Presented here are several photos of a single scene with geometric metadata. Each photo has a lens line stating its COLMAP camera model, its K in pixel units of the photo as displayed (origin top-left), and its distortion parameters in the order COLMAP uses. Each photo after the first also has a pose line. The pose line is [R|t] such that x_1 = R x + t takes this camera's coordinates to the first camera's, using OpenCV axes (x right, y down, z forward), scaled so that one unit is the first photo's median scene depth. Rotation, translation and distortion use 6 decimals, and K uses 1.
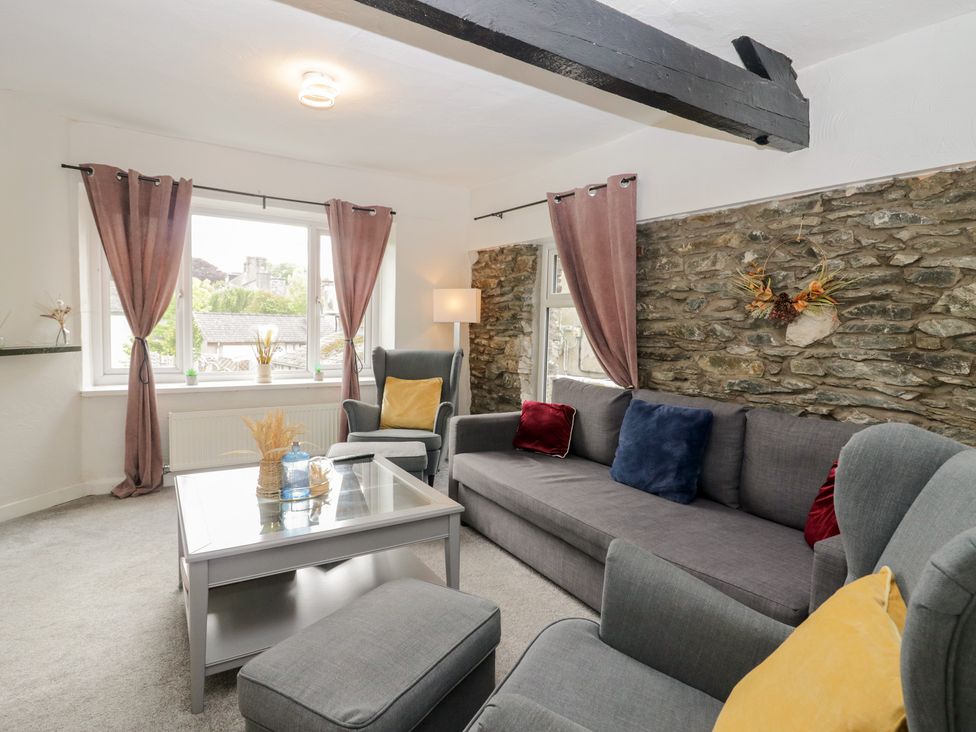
lens RADIAL K [[543.9, 0, 496.2], [0, 543.9, 357.2], [0, 0, 1]] dist [0.001960, -0.015544]
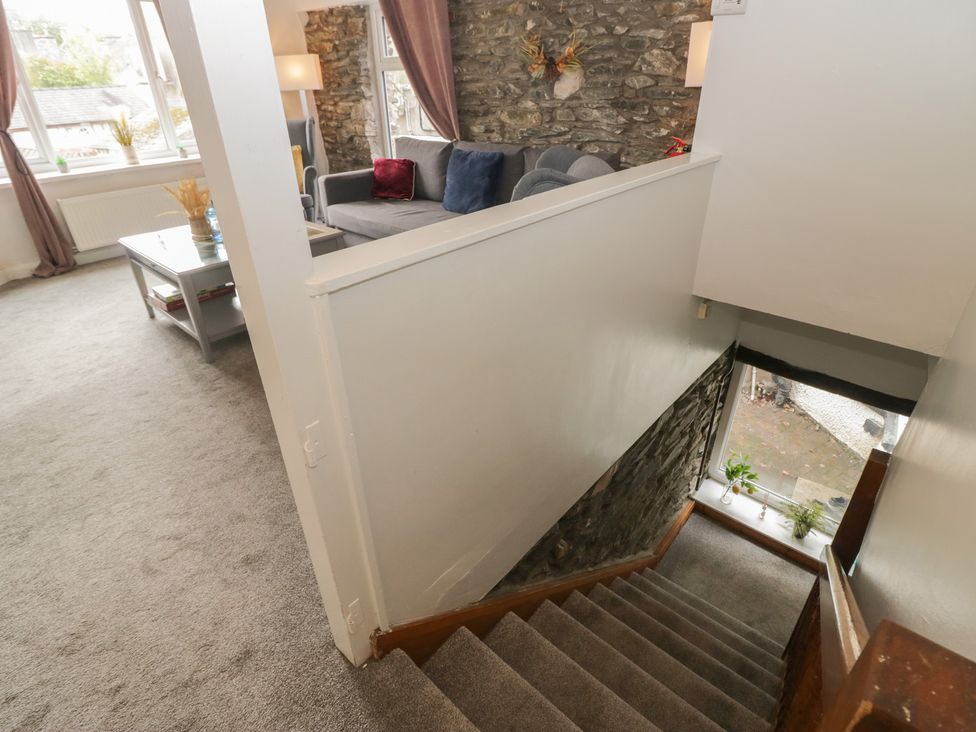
lens RADIAL K [[518.0, 0, 493.0], [0, 518.0, 364.8], [0, 0, 1]] dist [-0.000019, -0.011913]
pose [[0.963671, -0.168600, 0.207151, -0.015044], [0.062104, 0.895770, 0.440159, -0.004559], [-0.259771, -0.411304, 0.873698, -0.369341]]
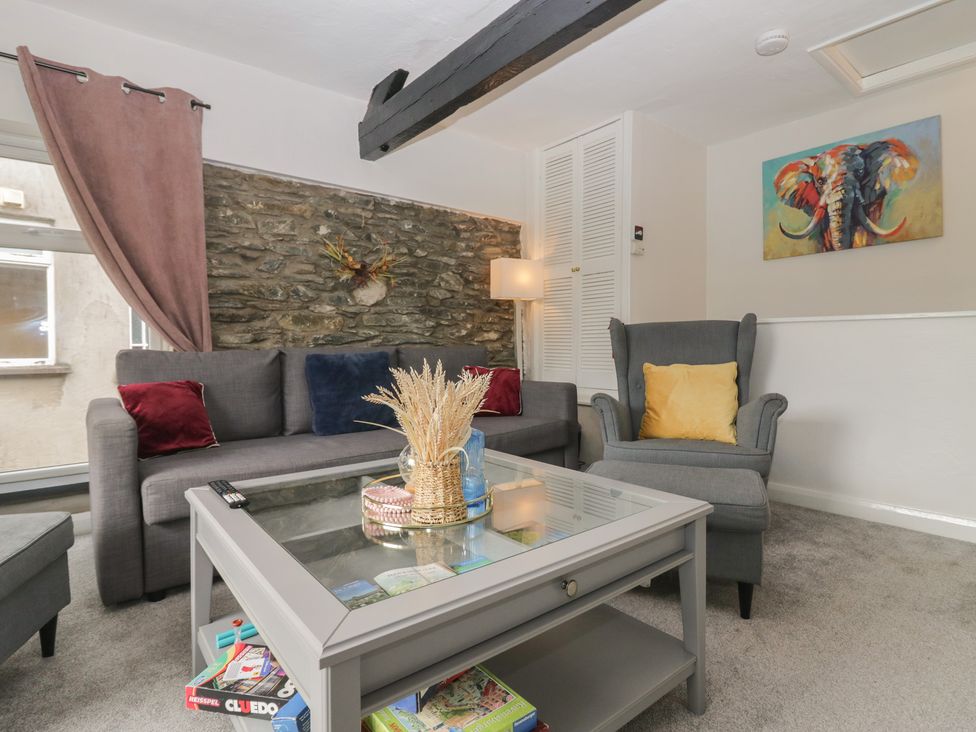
lens RADIAL K [[518.0, 0, 493.0], [0, 518.0, 364.8], [0, 0, 1]] dist [-0.000019, -0.011913]
pose [[-0.111684, -0.065107, 0.991609, -0.661723], [0.067485, 0.995051, 0.072934, 0.046806], [-0.991450, 0.075064, -0.106737, 0.714869]]
